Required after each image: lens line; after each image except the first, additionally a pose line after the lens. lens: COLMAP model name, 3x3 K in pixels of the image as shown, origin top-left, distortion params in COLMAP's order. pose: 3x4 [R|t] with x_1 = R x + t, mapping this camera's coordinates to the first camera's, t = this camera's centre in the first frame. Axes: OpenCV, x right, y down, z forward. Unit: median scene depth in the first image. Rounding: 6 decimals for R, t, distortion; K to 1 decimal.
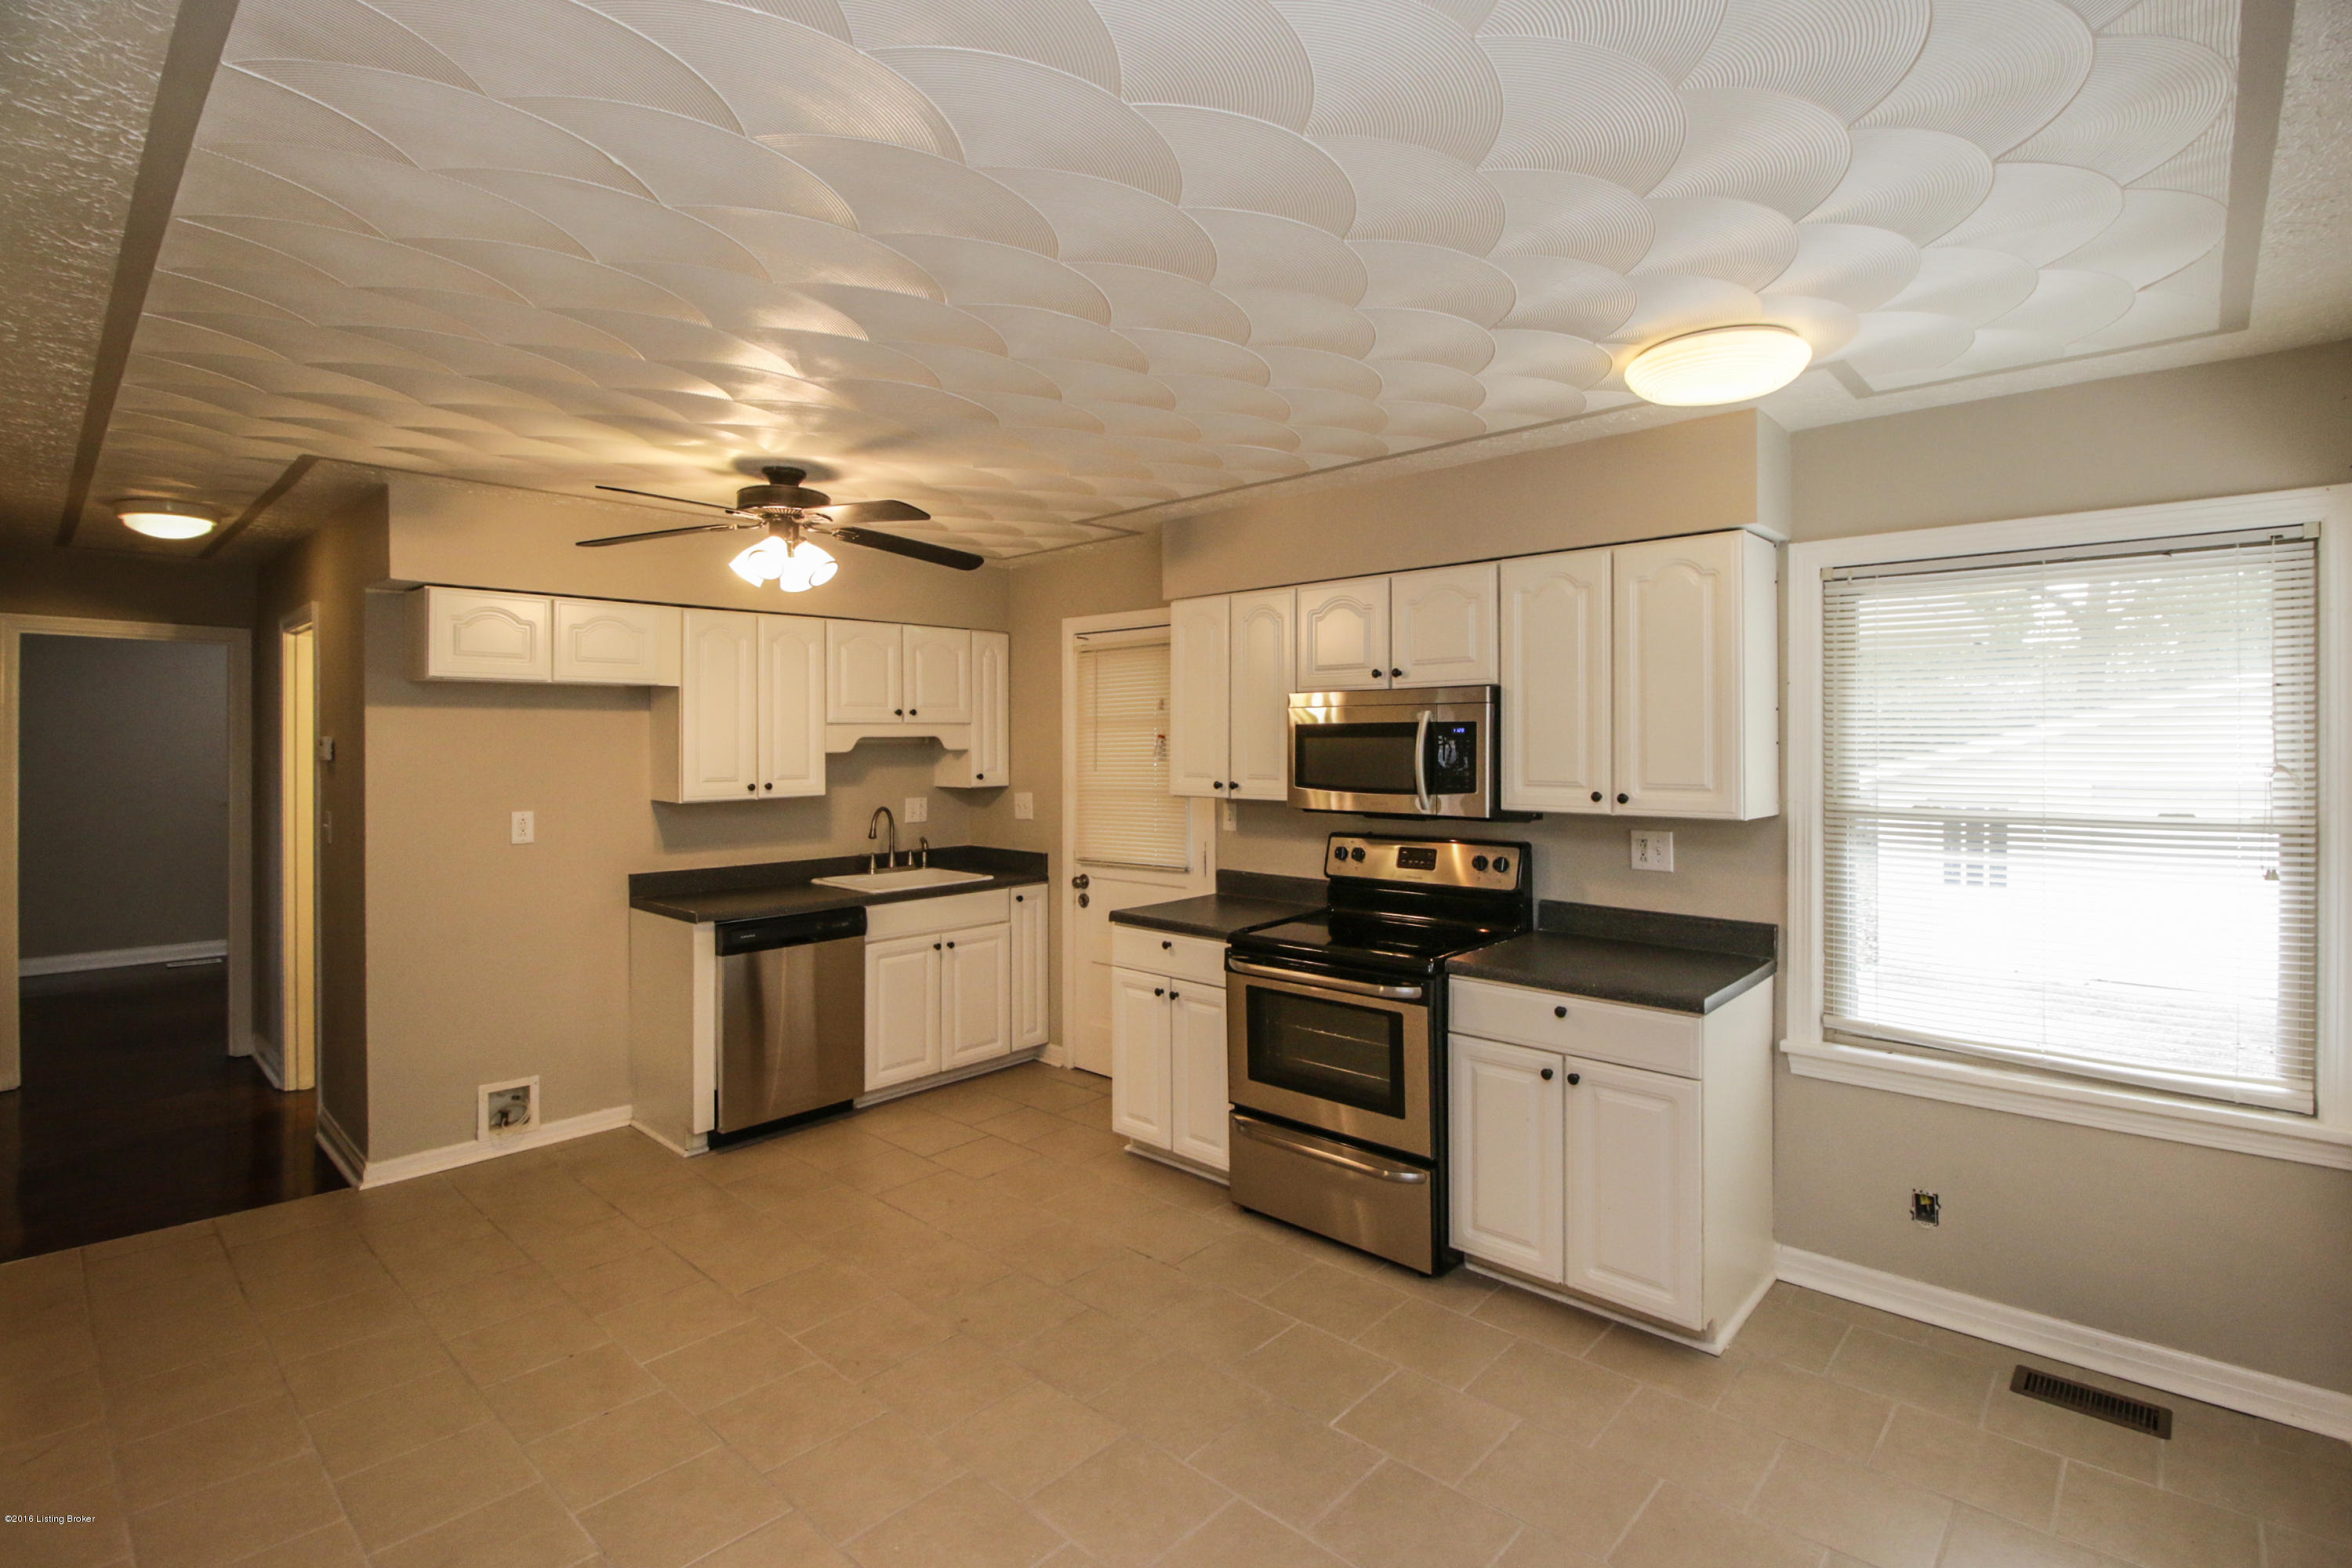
lens RADIAL K [[1108.6, 0, 1159.9], [0, 1108.6, 736.3], [0, 0, 1]] dist [0.001157, -0.000078]
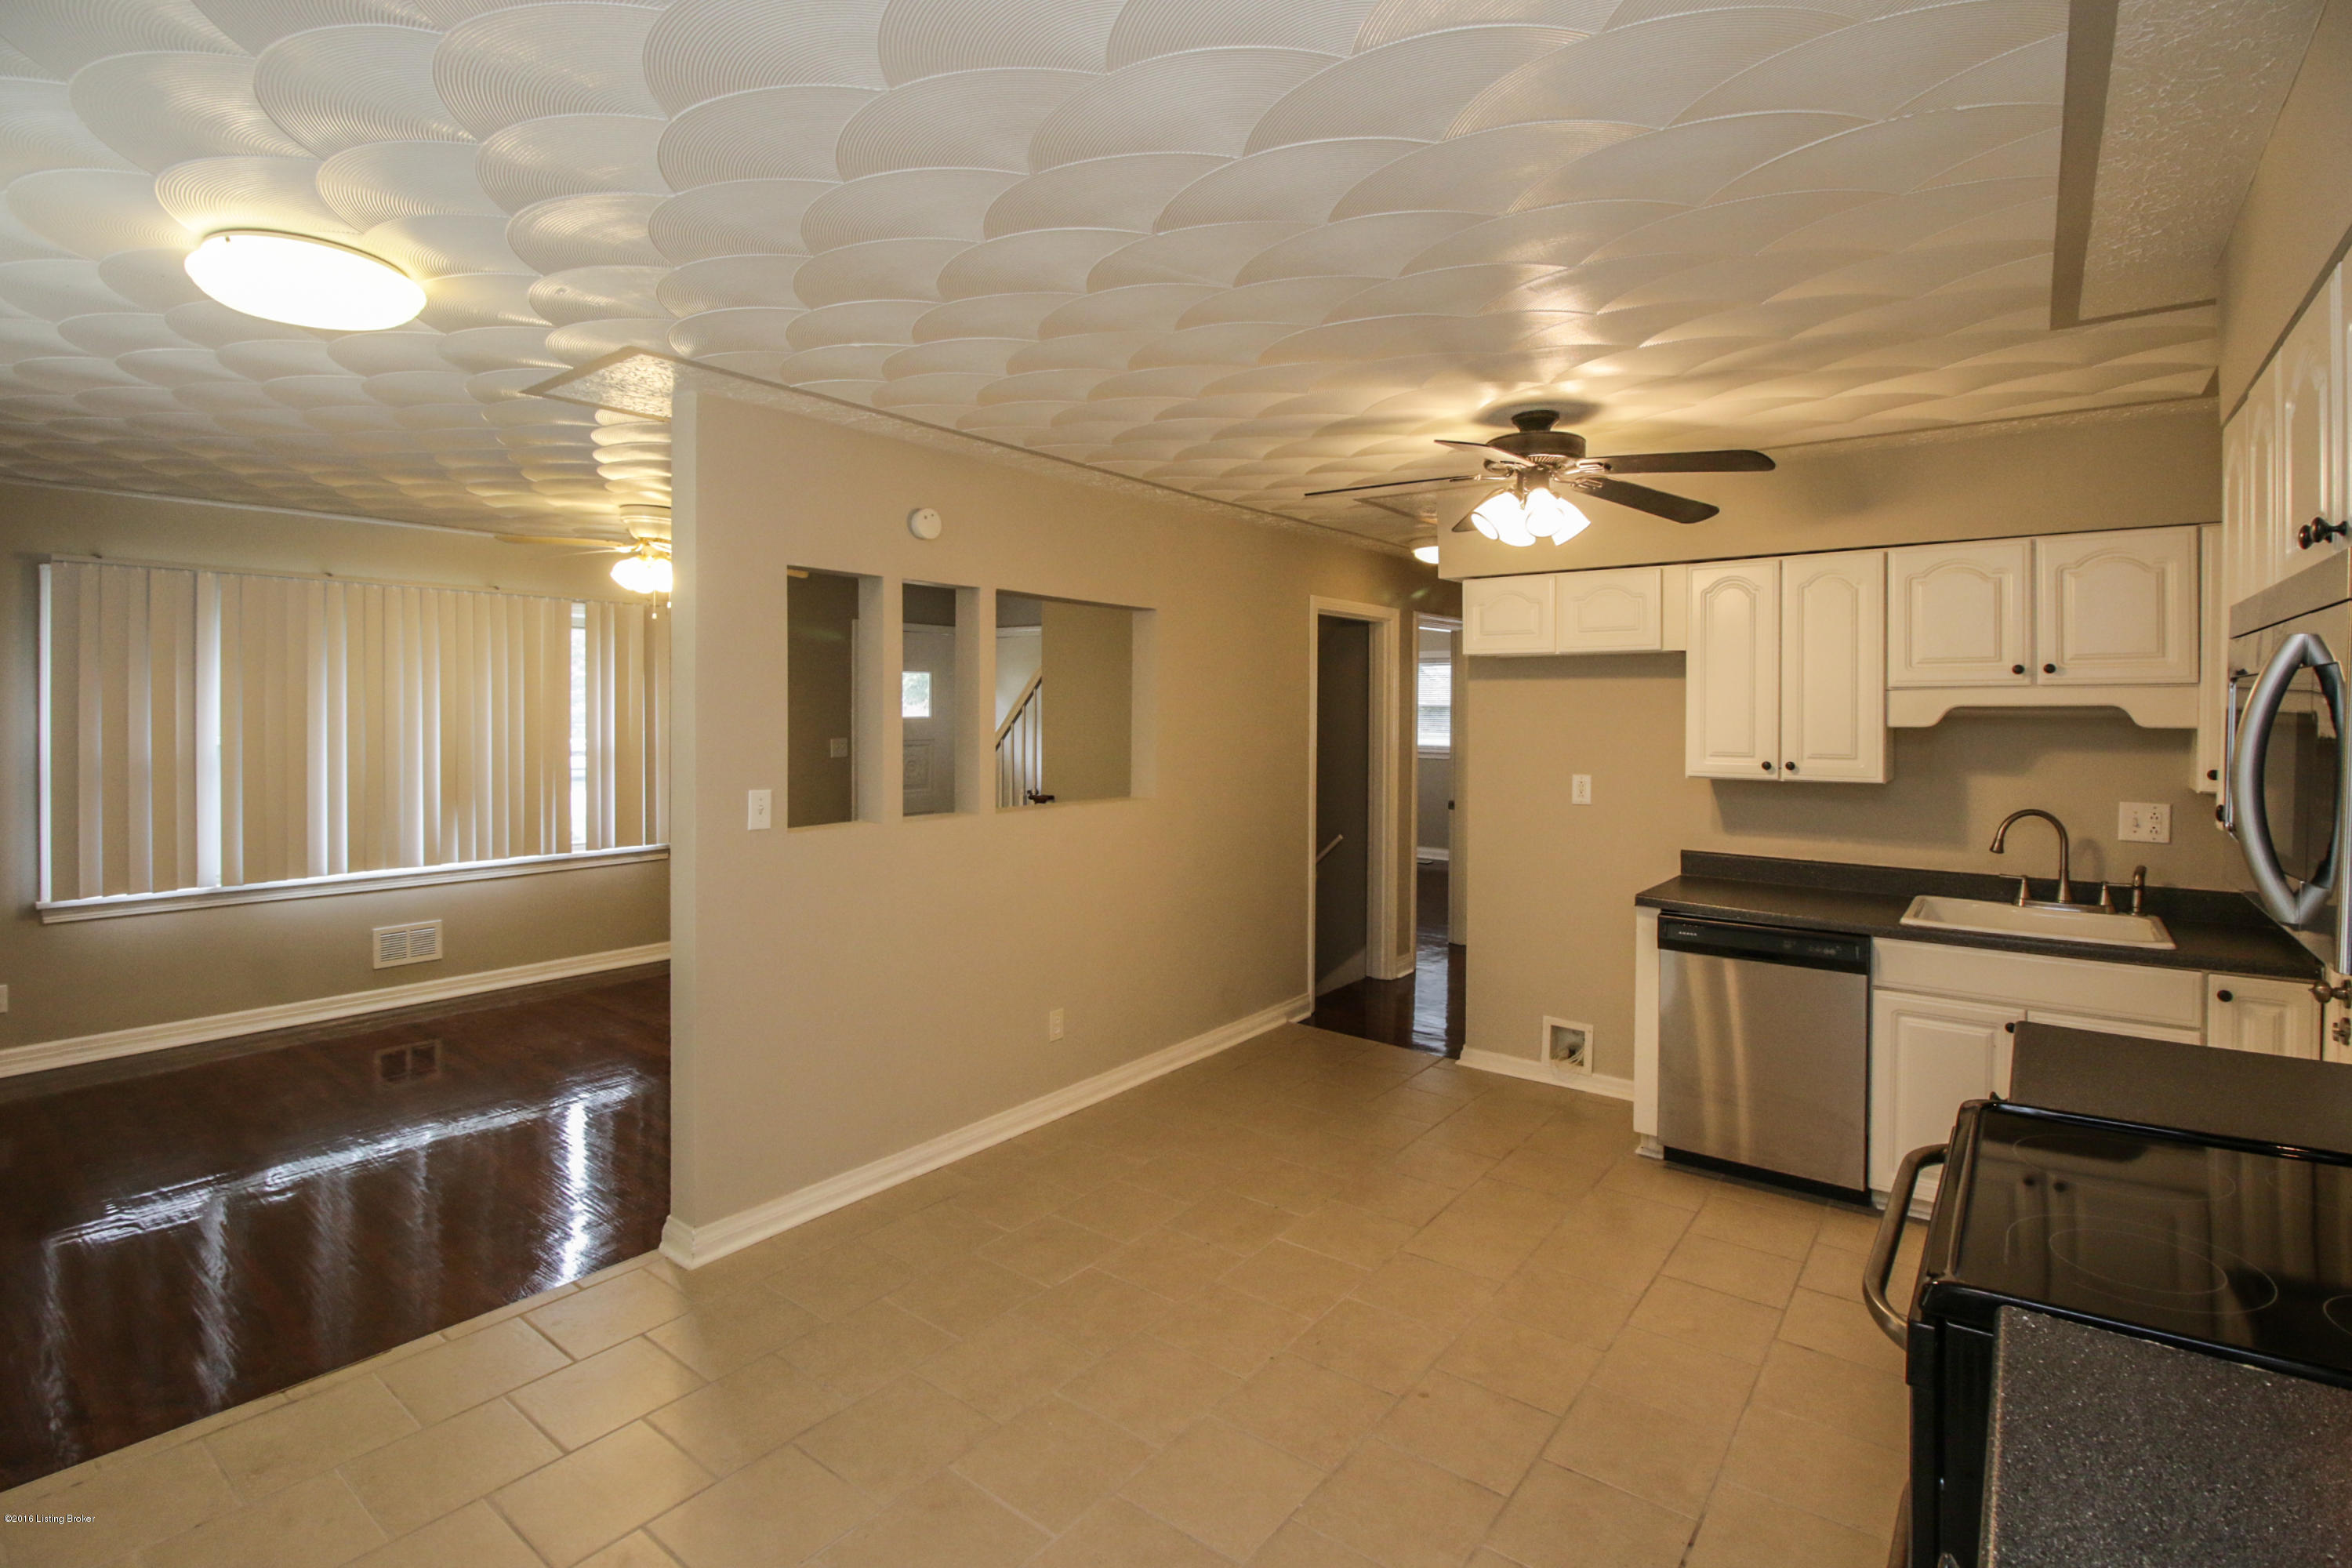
lens RADIAL K [[1108.6, 0, 1184.7], [0, 1108.6, 711.1], [0, 0, 1]] dist [0.001157, -0.000078]
pose [[0.112550, 0.009470, -0.993601, 0.414218], [0.000801, 0.999953, 0.009621, -0.003669], [0.993646, -0.001878, 0.112537, 0.465832]]
